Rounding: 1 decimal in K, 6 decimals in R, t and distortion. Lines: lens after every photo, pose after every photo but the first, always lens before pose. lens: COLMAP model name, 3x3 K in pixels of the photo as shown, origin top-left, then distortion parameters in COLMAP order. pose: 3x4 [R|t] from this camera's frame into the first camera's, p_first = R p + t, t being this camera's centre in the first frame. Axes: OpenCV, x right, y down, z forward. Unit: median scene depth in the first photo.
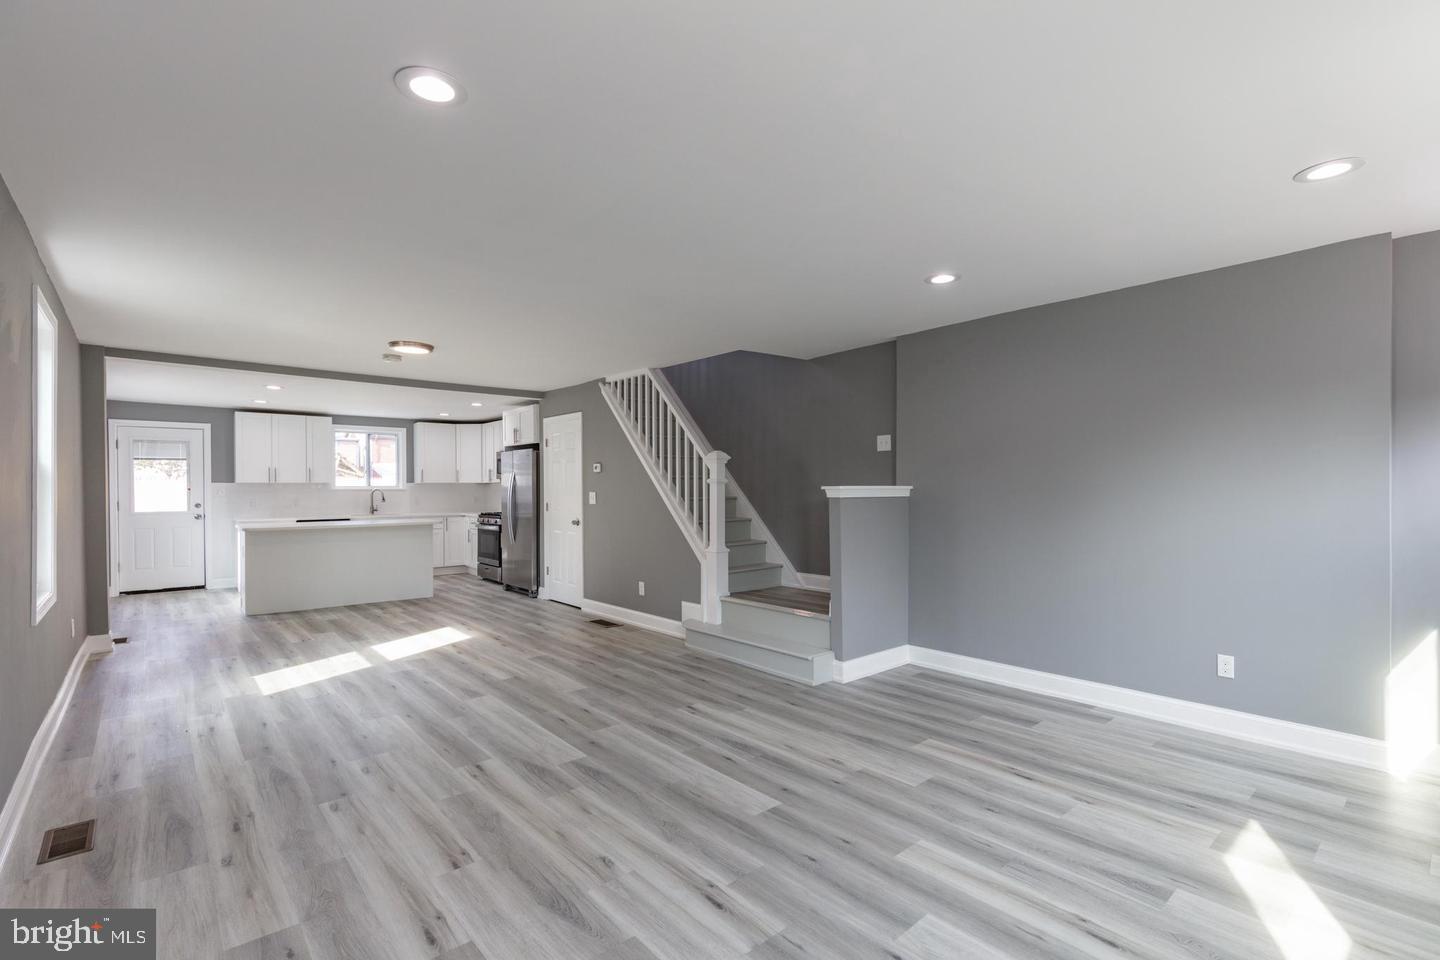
lens RADIAL K [[648.3, 0, 723.5], [0, 648.3, 495.4], [0, 0, 1]] dist [-0.000533, -0.000324]
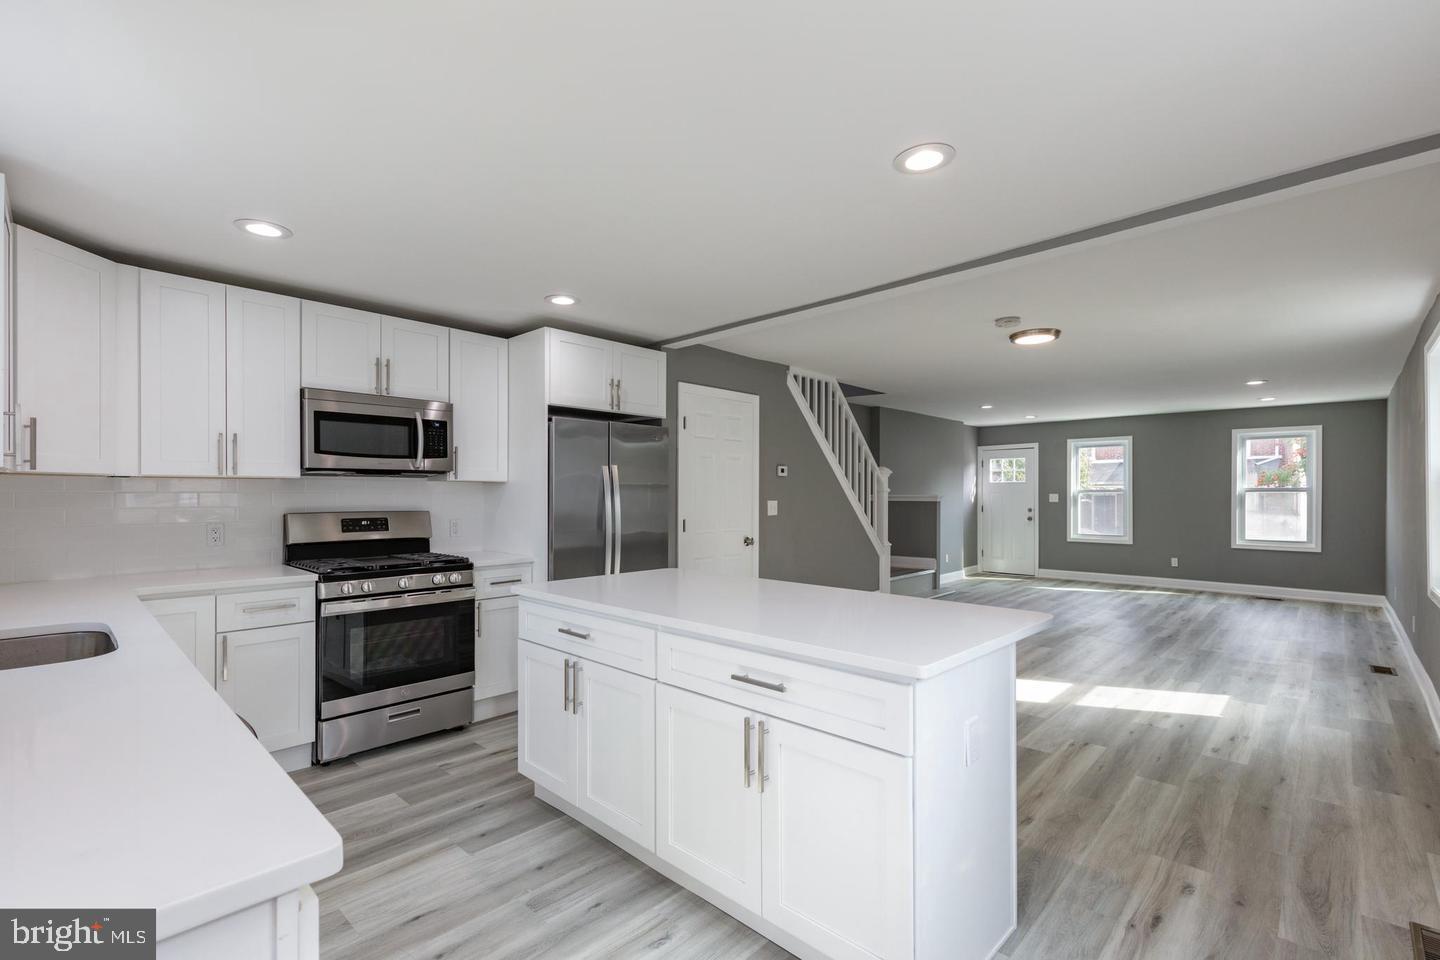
lens RADIAL K [[648.3, 0, 723.5], [0, 648.3, 495.4], [0, 0, 1]] dist [-0.000533, -0.000324]
pose [[-0.091198, 0.001854, 0.995831, -1.094295], [0.013633, 0.999907, -0.000613, -0.012991], [-0.995739, 0.013521, -0.091215, 1.243634]]
